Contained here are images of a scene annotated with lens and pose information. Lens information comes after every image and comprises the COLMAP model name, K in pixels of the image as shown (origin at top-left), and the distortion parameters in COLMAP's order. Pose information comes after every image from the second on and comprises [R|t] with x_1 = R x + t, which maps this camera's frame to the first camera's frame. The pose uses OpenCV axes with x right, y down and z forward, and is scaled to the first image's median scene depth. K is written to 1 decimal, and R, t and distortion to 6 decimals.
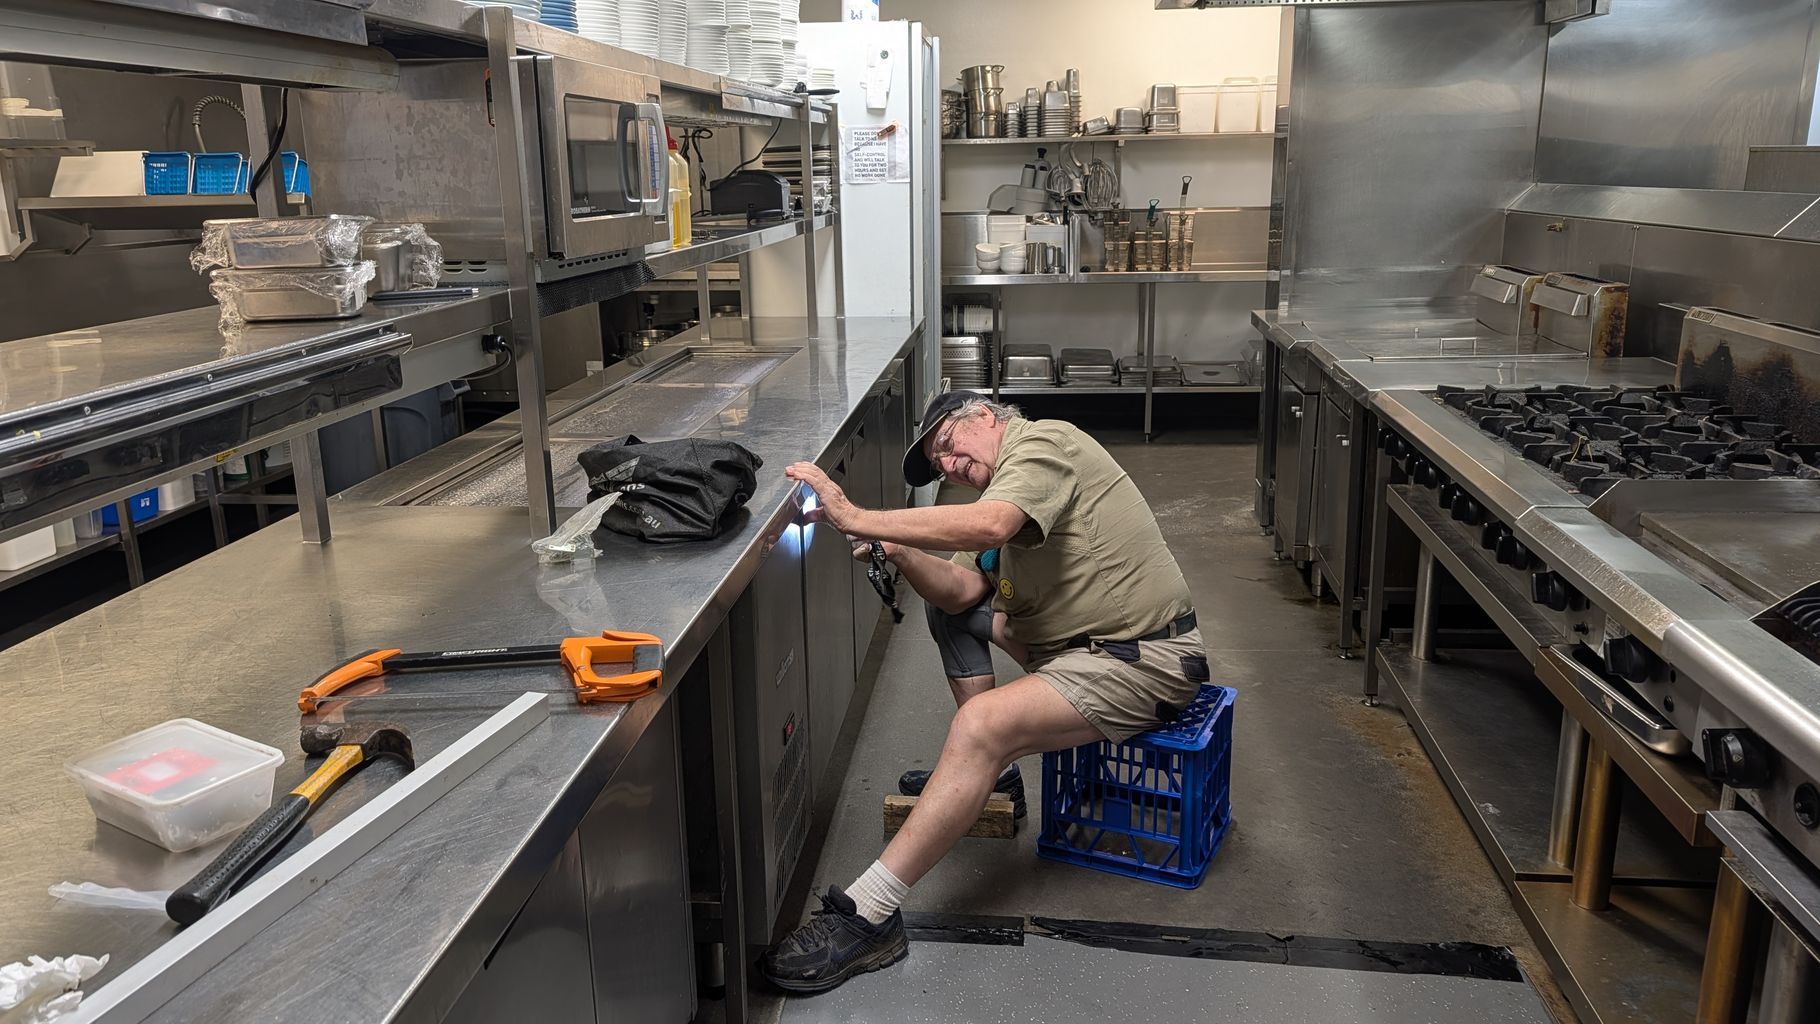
lens RADIAL K [[1349.6, 0, 905.2], [0, 1349.6, 506.2], [0, 0, 1]] dist [-0.000213, 0.009302]
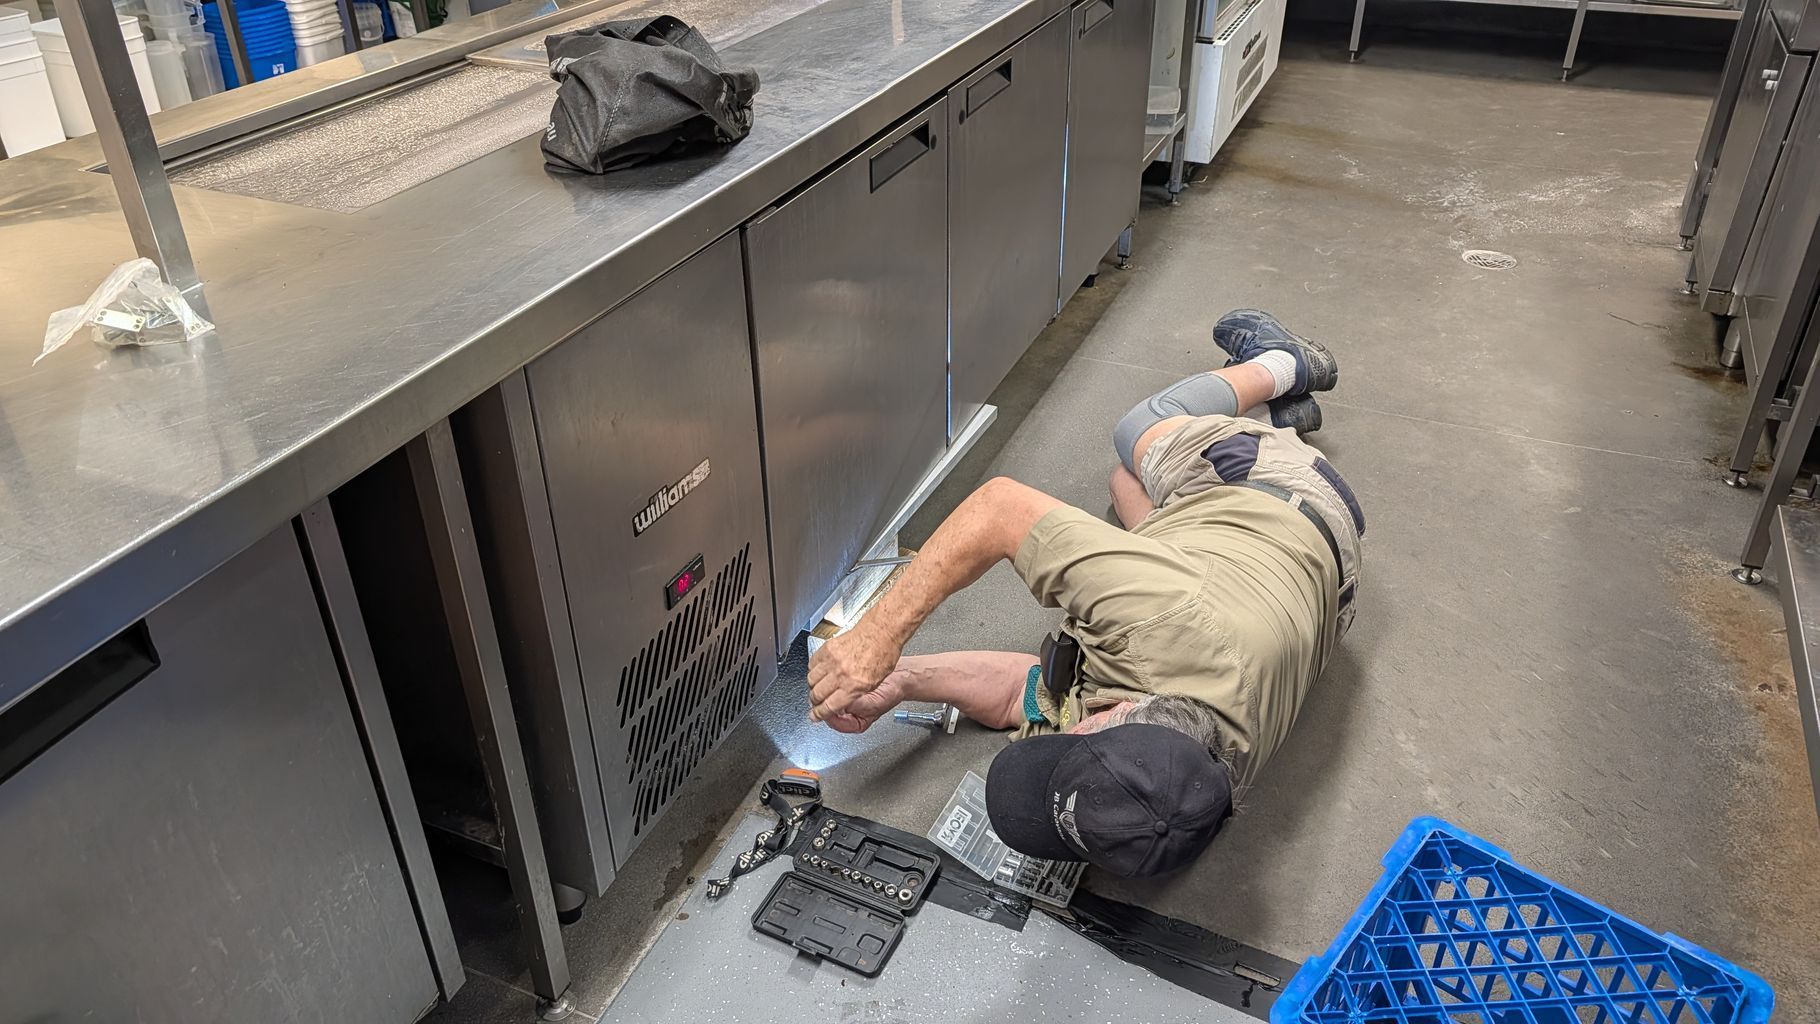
lens RADIAL K [[1349.6, 0, 913.9], [0, 1349.6, 524.1], [0, 0, 1]] dist [-0.000213, 0.009302]
pose [[0.955677, 0.165249, -0.243667, 0.100673], [-0.081336, 0.943605, 0.320928, -0.045674], [0.282958, -0.286884, 0.915222, 0.260541]]
